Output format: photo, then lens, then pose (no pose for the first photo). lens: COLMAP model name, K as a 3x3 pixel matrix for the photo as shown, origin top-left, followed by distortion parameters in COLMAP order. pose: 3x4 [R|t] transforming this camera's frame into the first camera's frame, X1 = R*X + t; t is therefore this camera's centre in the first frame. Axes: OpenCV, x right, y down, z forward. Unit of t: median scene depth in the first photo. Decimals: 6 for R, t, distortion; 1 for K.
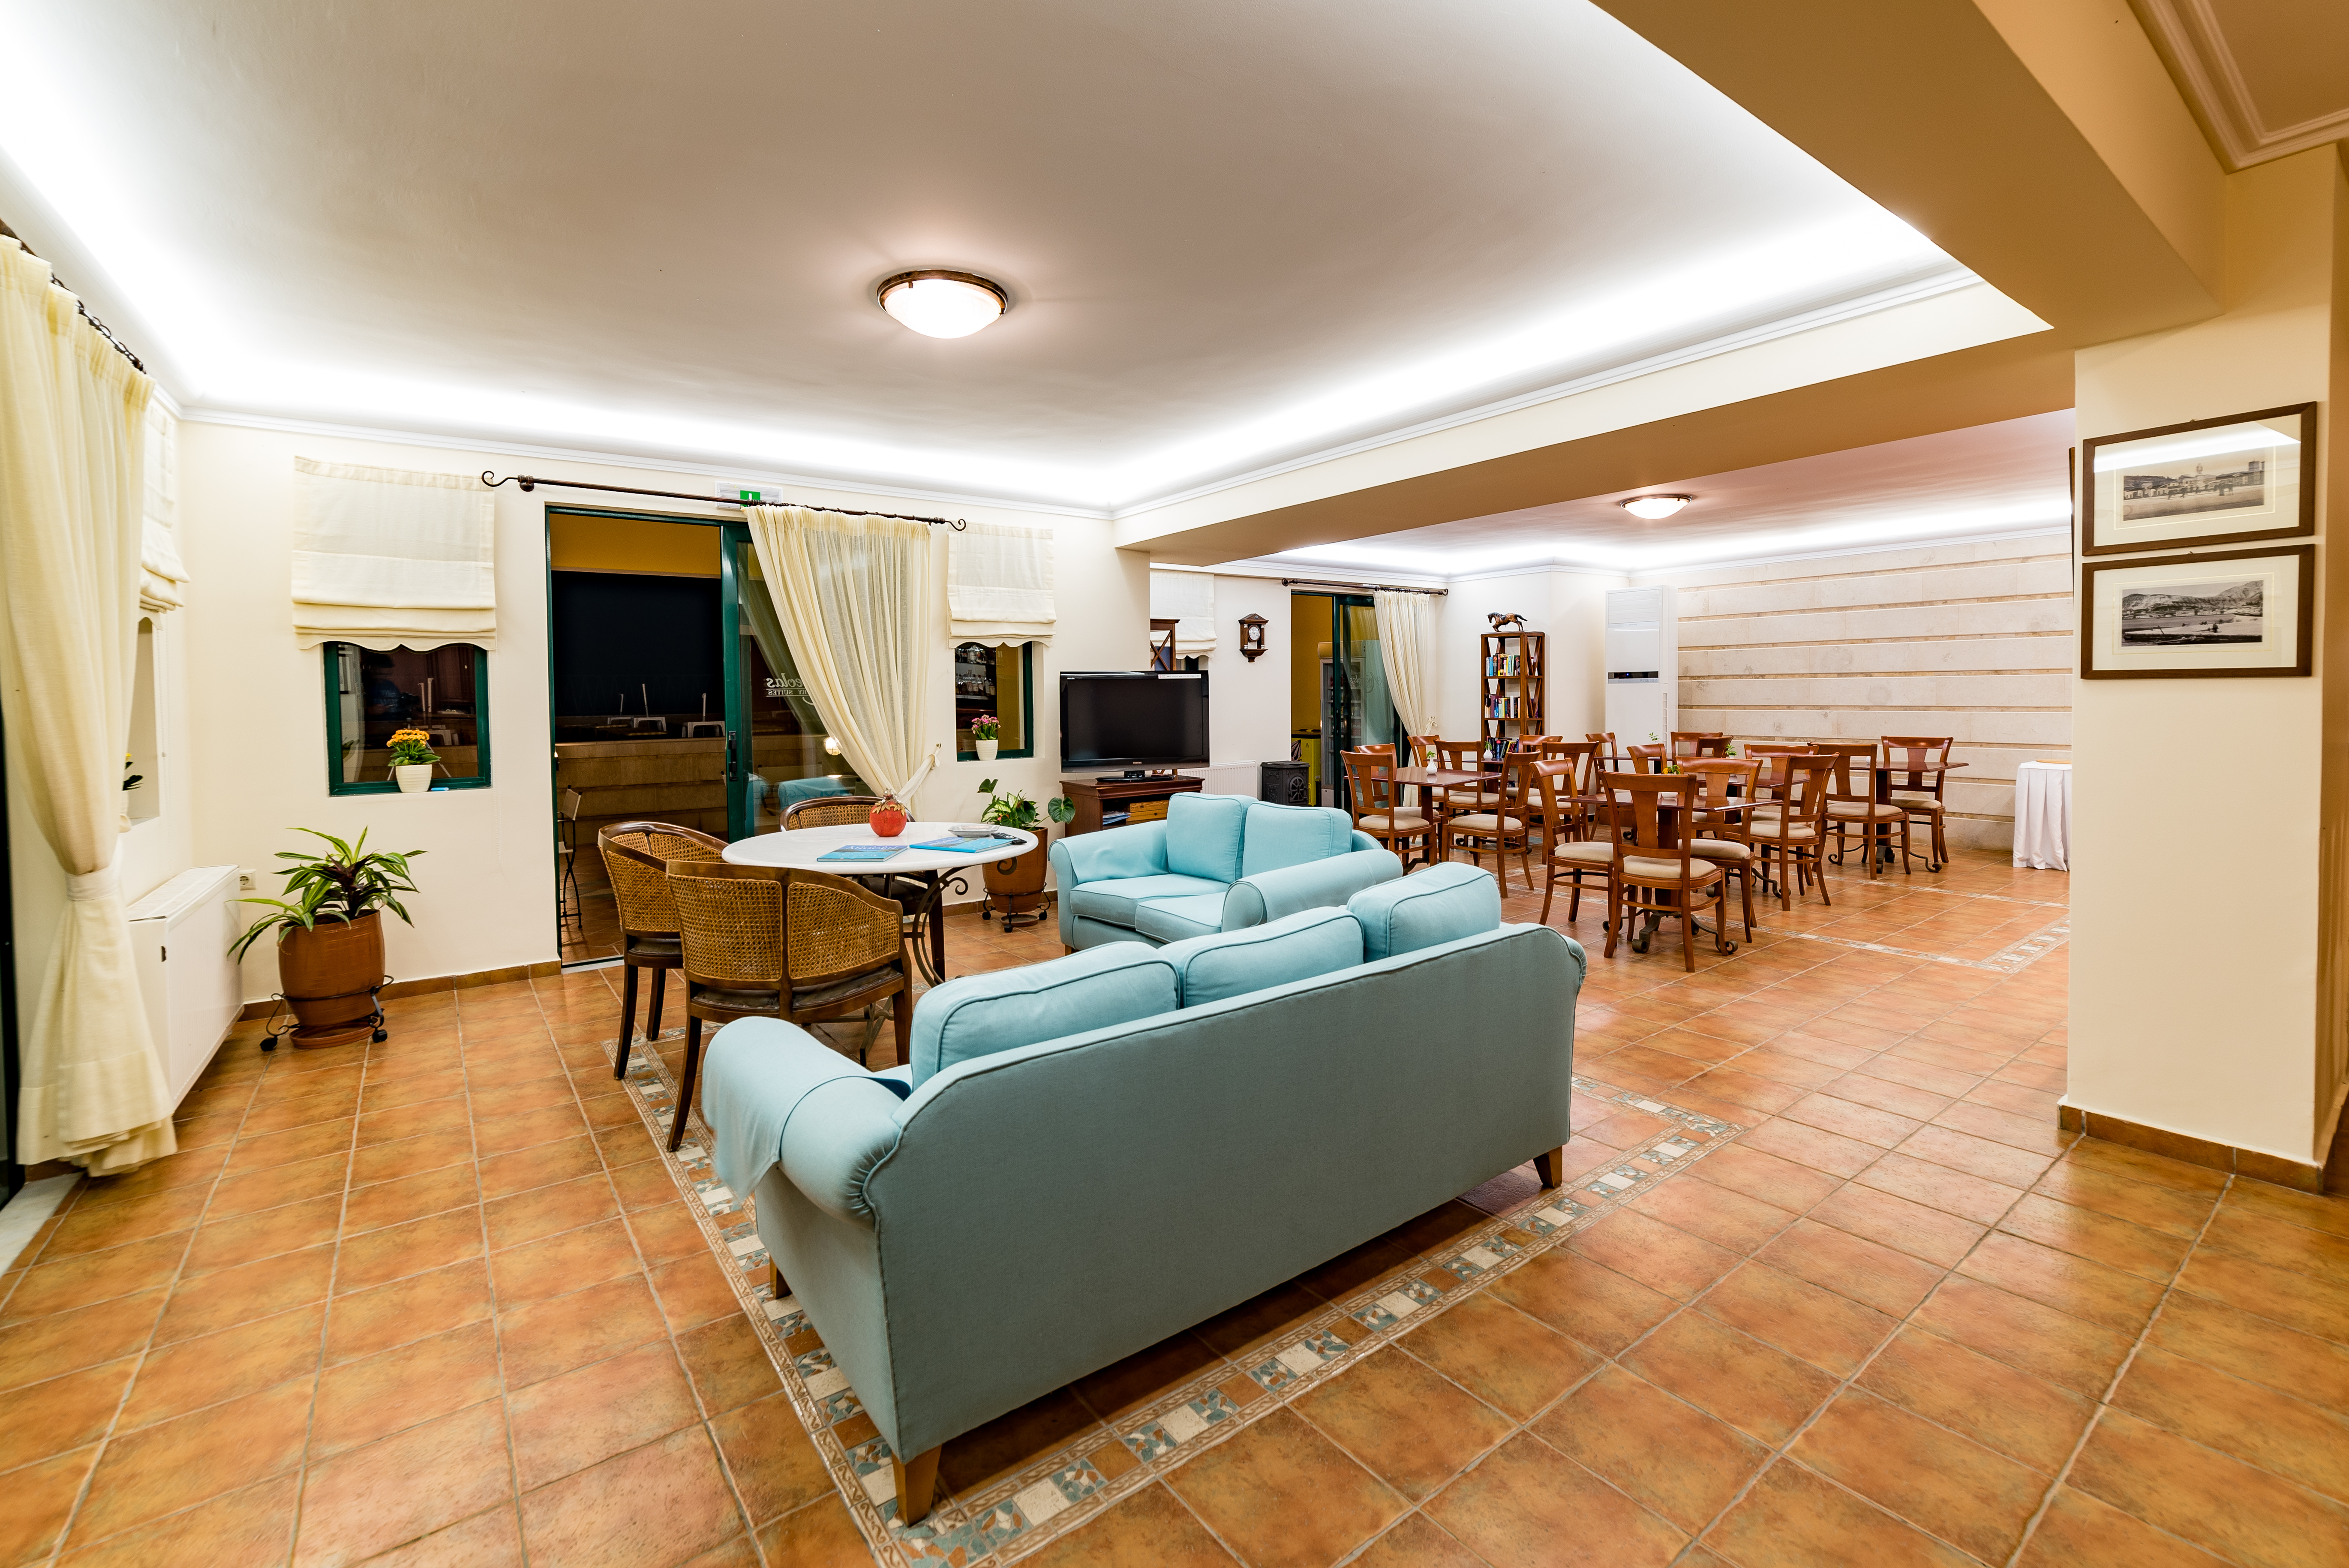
lens RADIAL K [[972.2, 0, 1175.1], [0, 972.2, 734.3], [0, 0, 1]] dist [-0.000727, 0.000030]
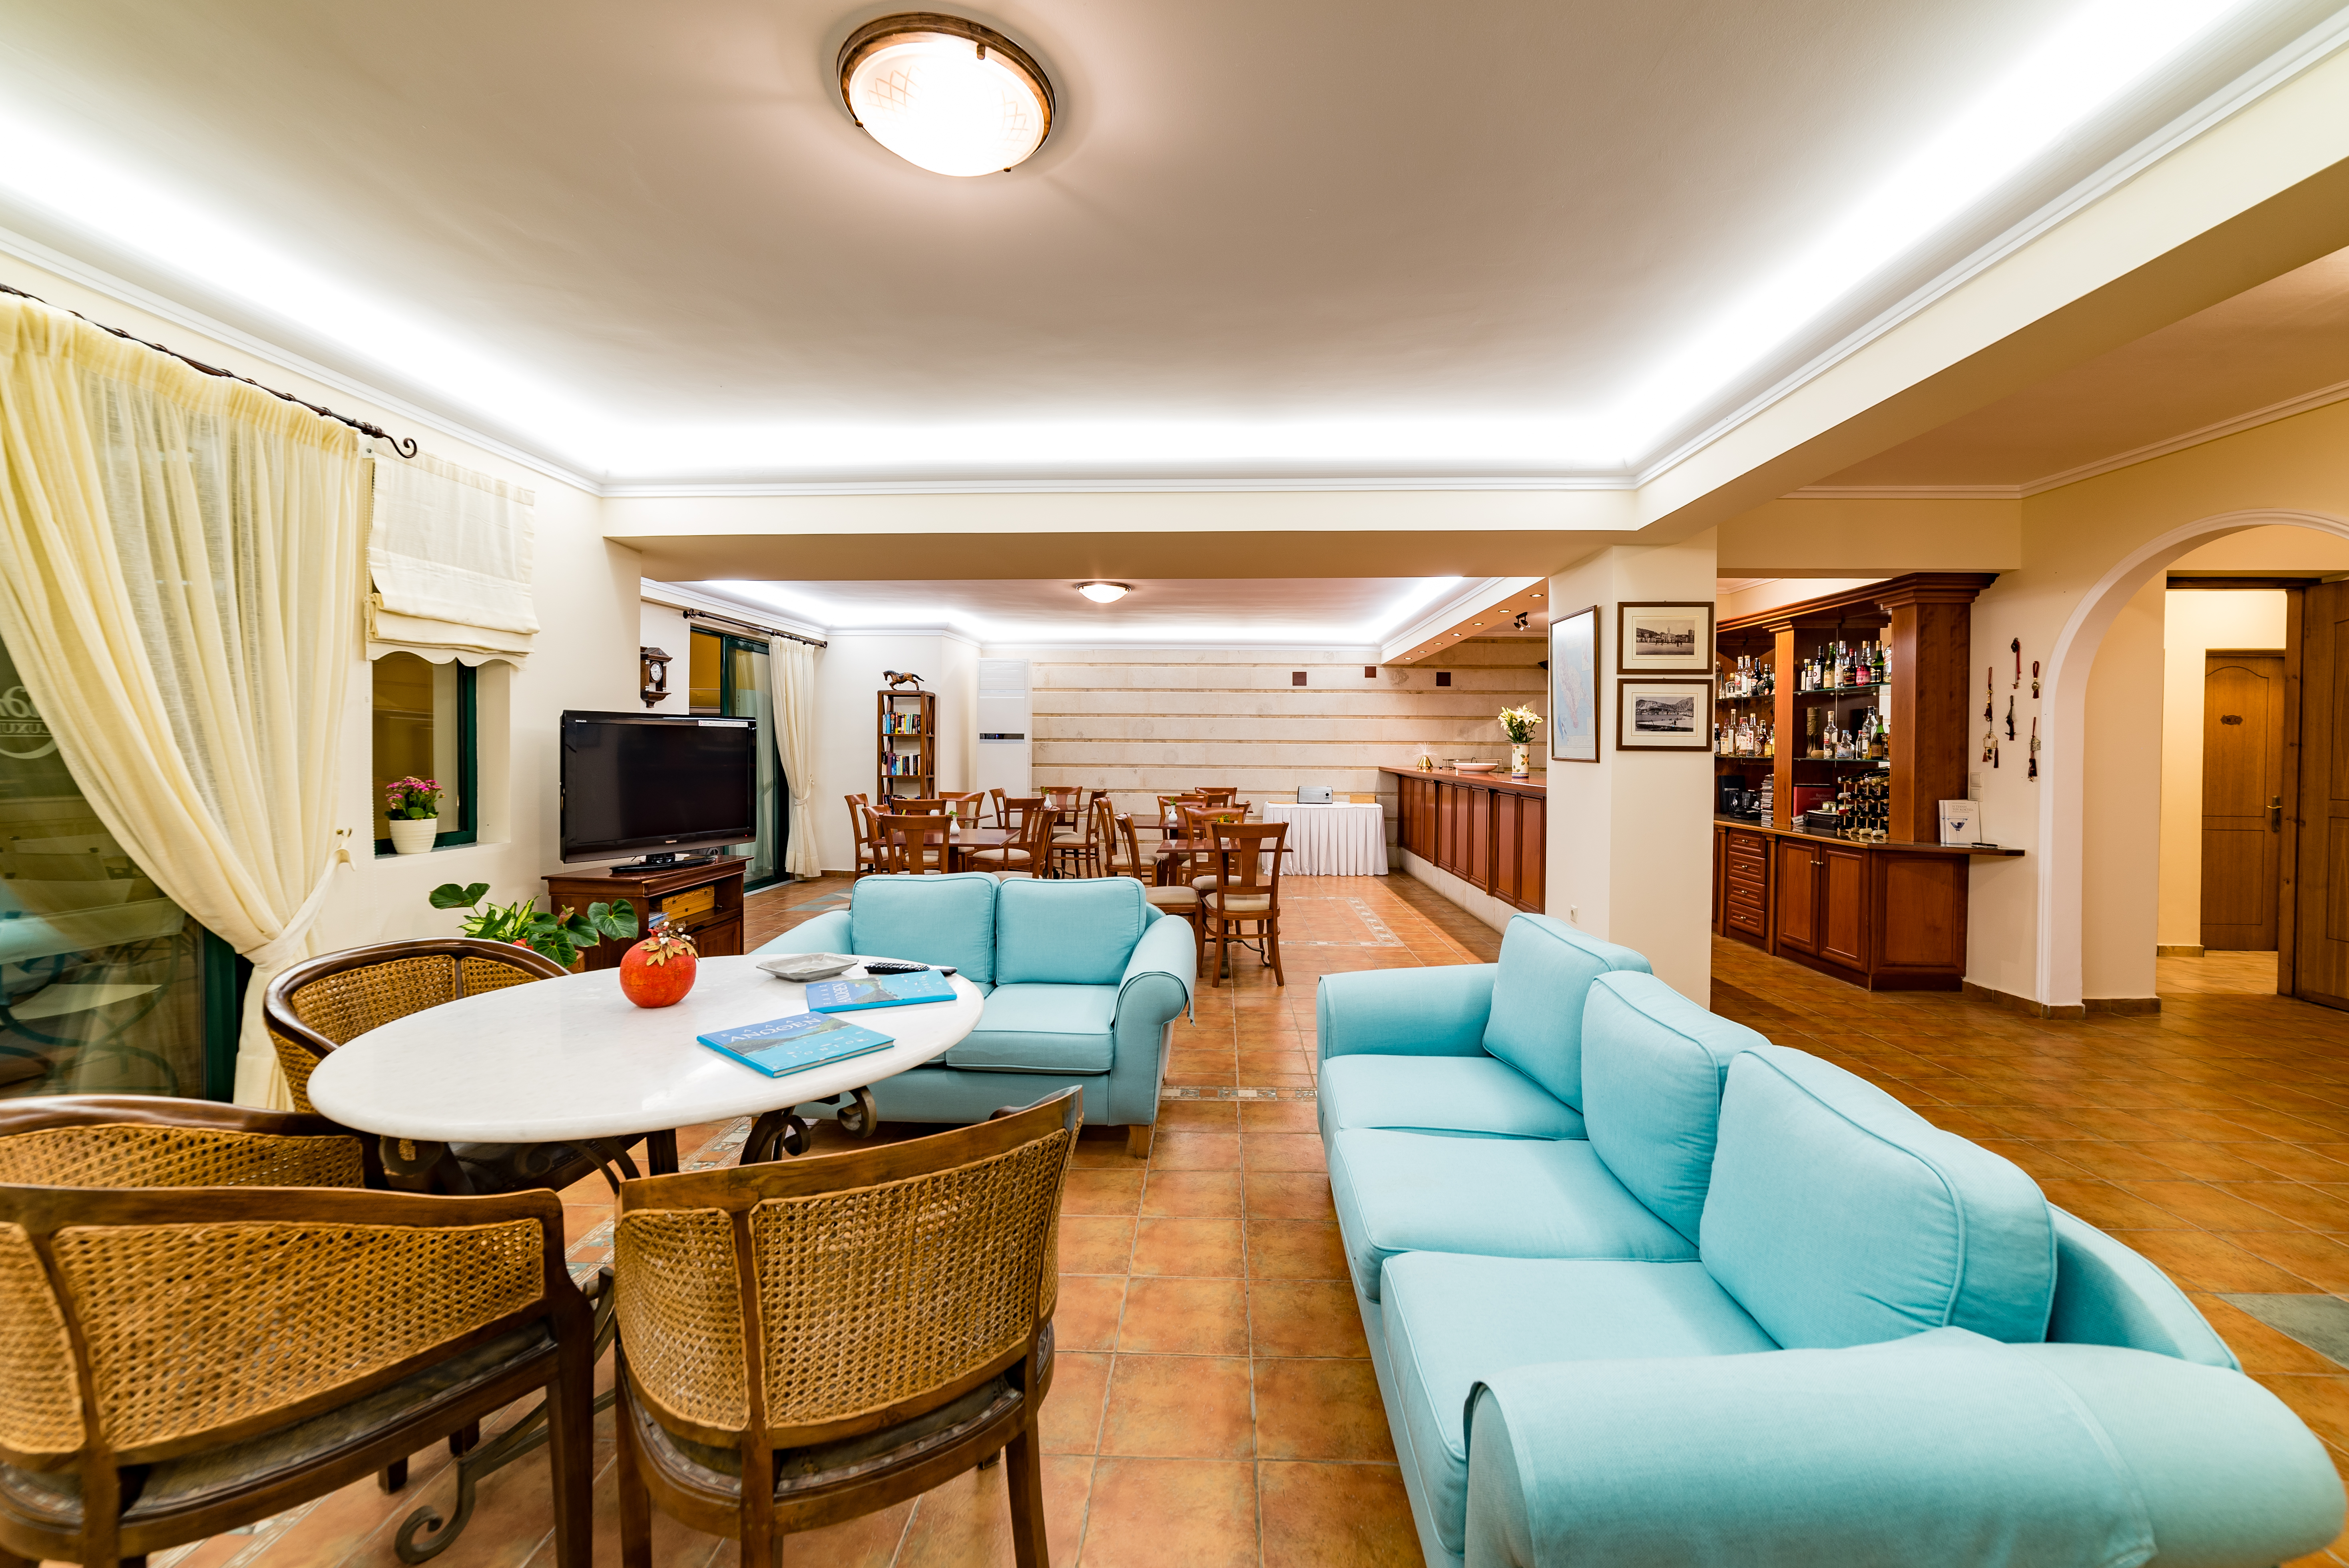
lens RADIAL K [[897.0, 0, 1174.5], [0, 897.0, 784.0], [0, 0, 1]] dist [-0.001876, -0.000110]
pose [[0.636512, -0.014433, 0.771132, -0.283636], [0.017957, 0.999831, 0.003892, -0.008452], [-0.771058, 0.011370, 0.636664, 0.259307]]
